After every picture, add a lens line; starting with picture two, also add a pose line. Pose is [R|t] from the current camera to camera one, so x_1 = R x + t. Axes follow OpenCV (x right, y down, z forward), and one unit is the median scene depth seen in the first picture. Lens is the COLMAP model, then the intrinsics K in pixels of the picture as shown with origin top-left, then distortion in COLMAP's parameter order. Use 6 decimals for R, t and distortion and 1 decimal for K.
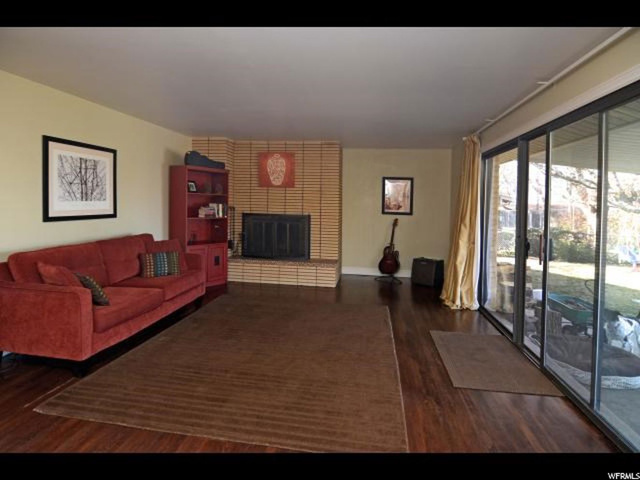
lens RADIAL K [[376.1, 0, 304.4], [0, 376.1, 223.4], [0, 0, 1]] dist [0.000304, -0.000056]
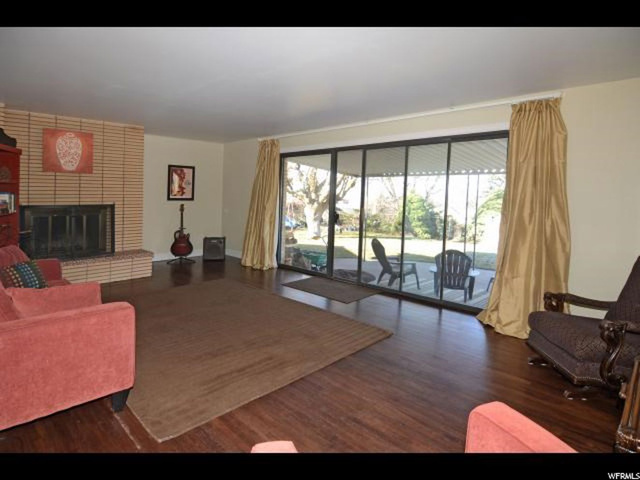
lens RADIAL K [[365.3, 0, 320.5], [0, 365.3, 223.7], [0, 0, 1]] dist [-0.000325, -0.012964]
pose [[0.564909, -0.088440, 0.820400, -0.424834], [0.049742, 0.996081, 0.073128, -0.014602], [-0.823653, -0.000502, 0.567094, 0.084178]]
